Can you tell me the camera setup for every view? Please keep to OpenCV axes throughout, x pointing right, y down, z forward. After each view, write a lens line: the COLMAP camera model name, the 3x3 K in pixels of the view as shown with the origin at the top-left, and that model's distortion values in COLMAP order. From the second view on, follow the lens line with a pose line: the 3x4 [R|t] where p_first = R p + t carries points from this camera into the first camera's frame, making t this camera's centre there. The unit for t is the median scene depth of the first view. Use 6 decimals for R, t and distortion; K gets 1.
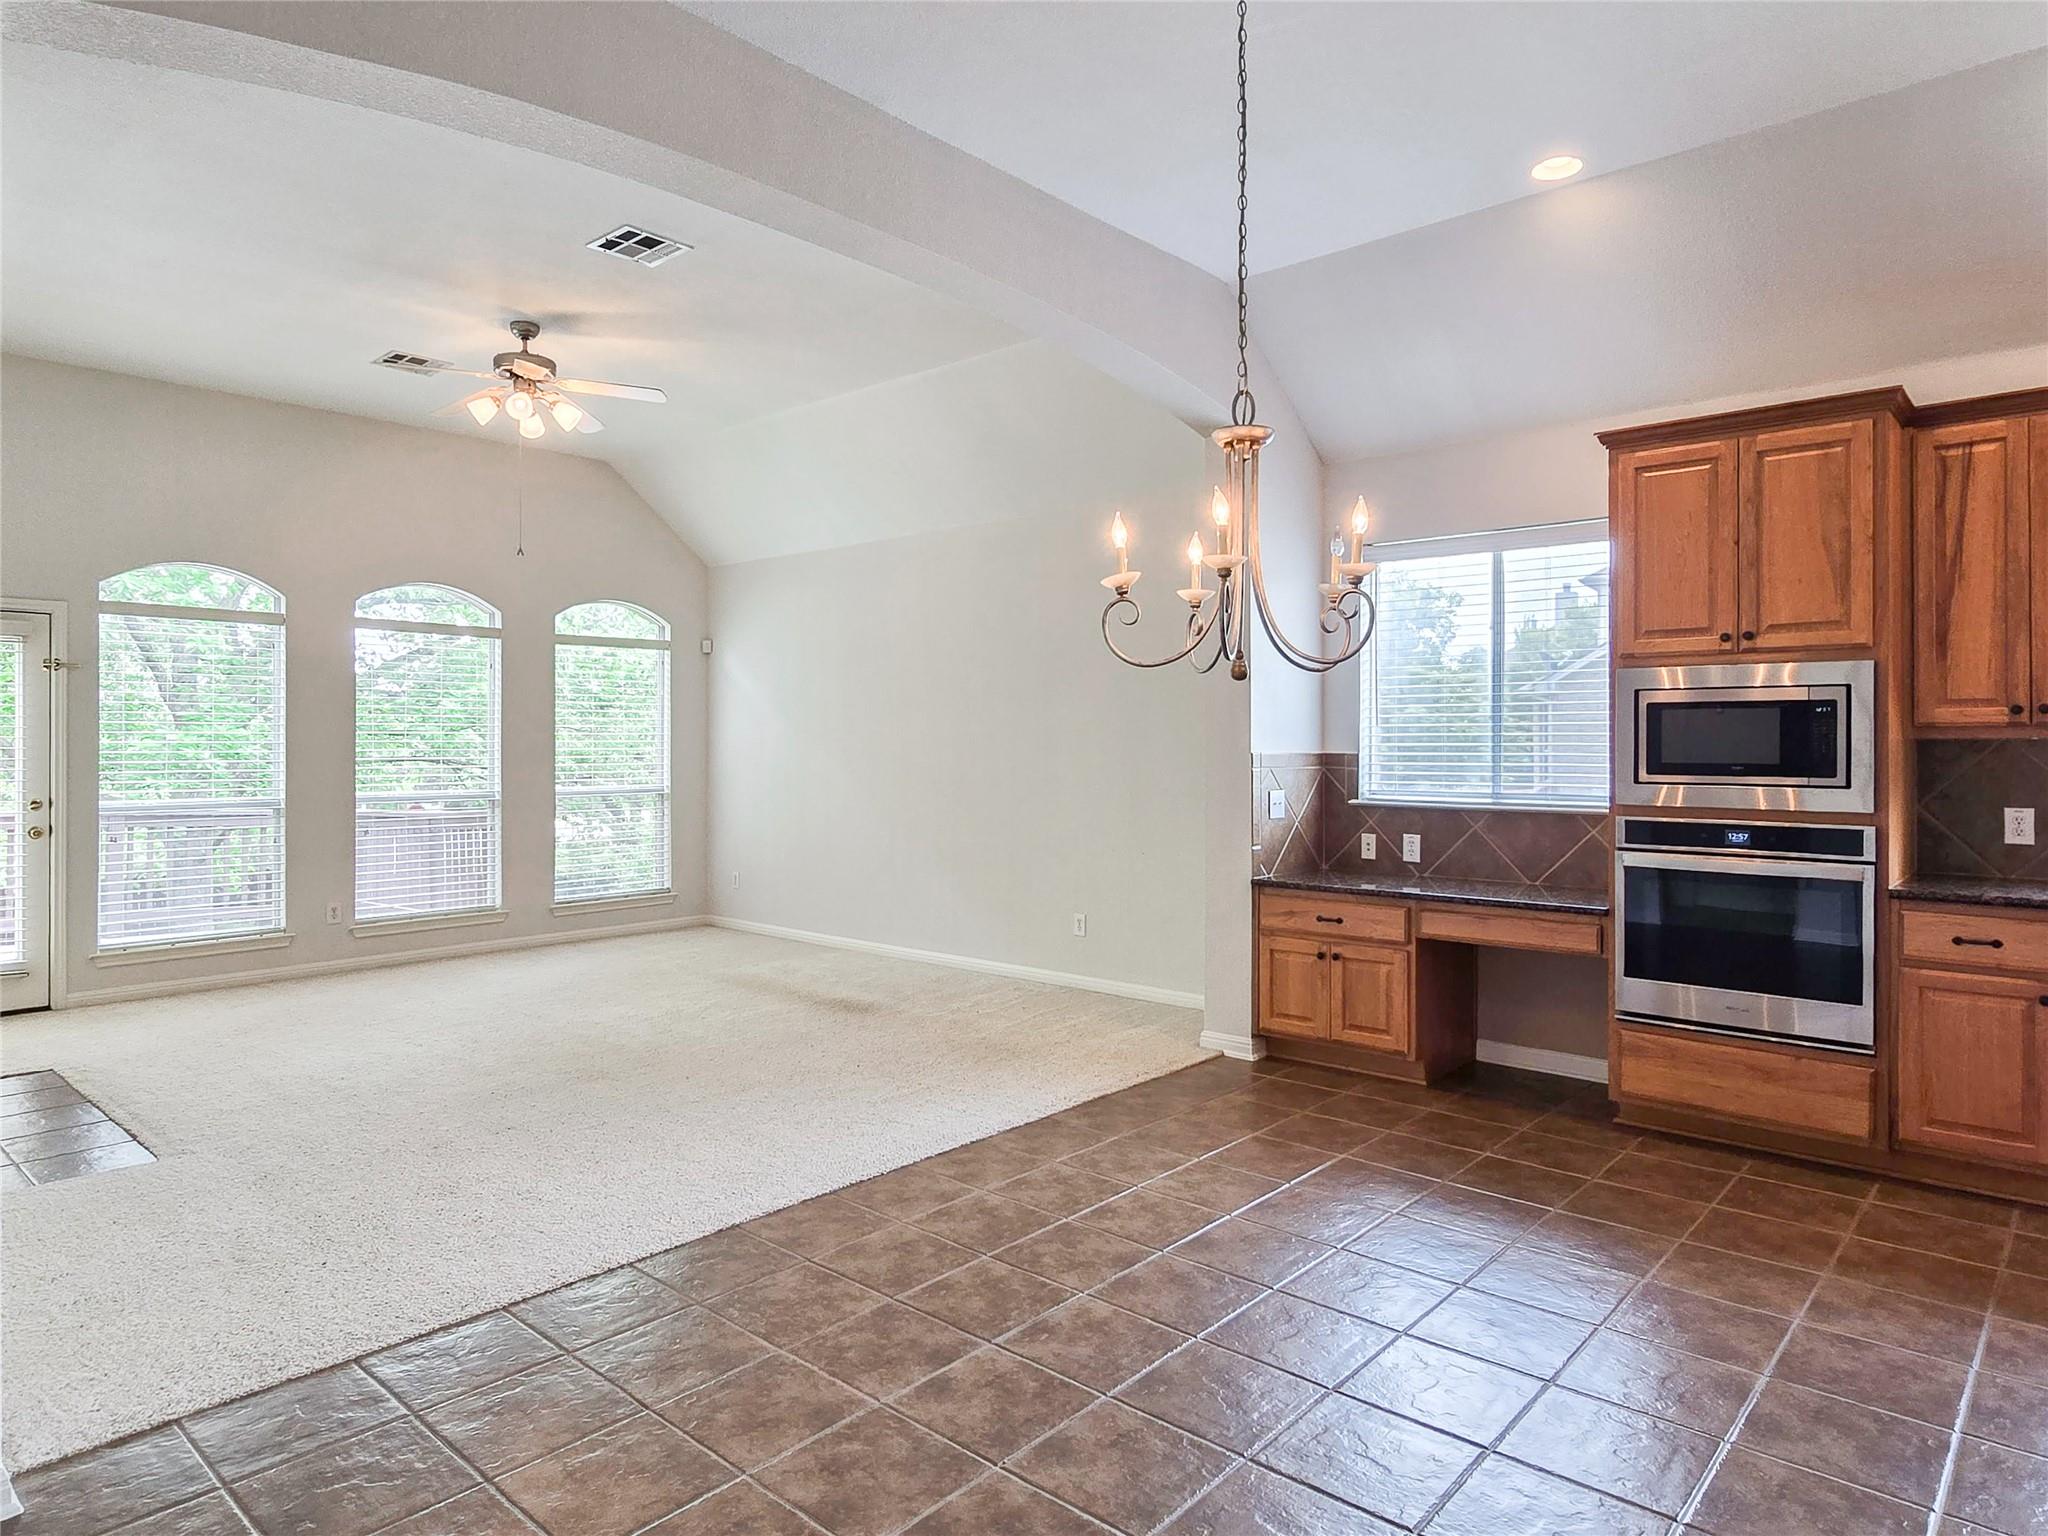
lens RADIAL K [[1230.7, 0, 1024.5], [0, 1230.7, 737.3], [0, 0, 1]] dist [-0.001357, 0.001028]
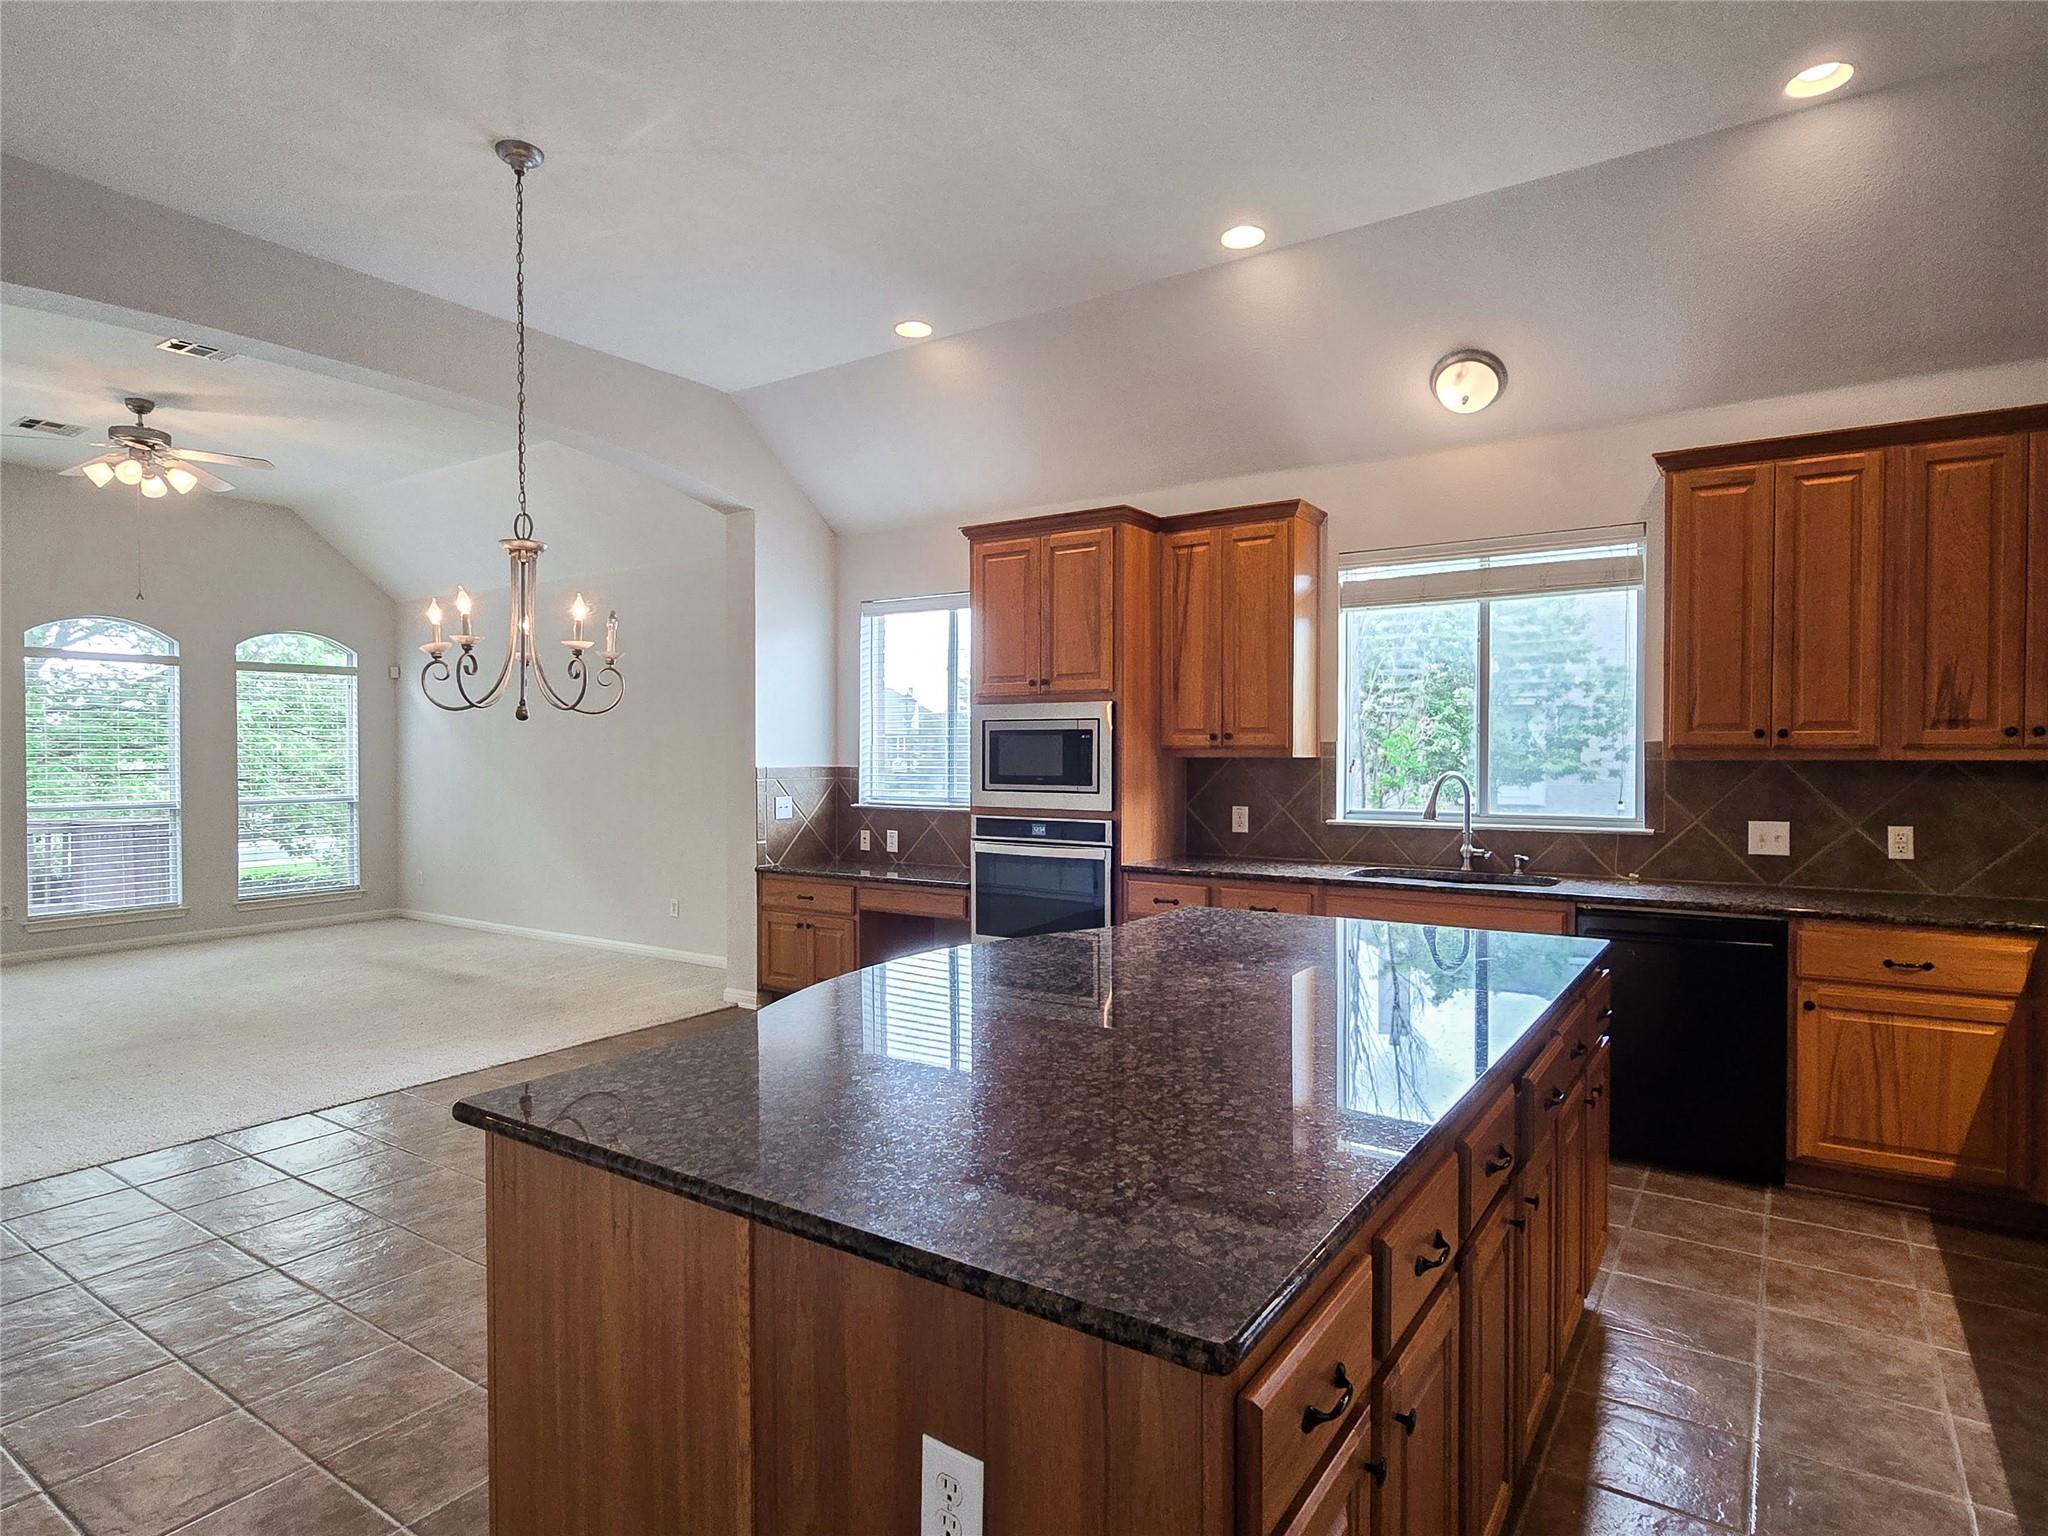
lens RADIAL K [[1133.2, 0, 1005.4], [0, 1133.2, 767.4], [0, 0, 1]] dist [-0.002198, 0.000632]
pose [[0.991972, -0.003222, 0.126420, 0.360164], [0.000904, 0.999831, 0.018387, -0.010266], [-0.126458, -0.018125, 0.991806, -0.229390]]
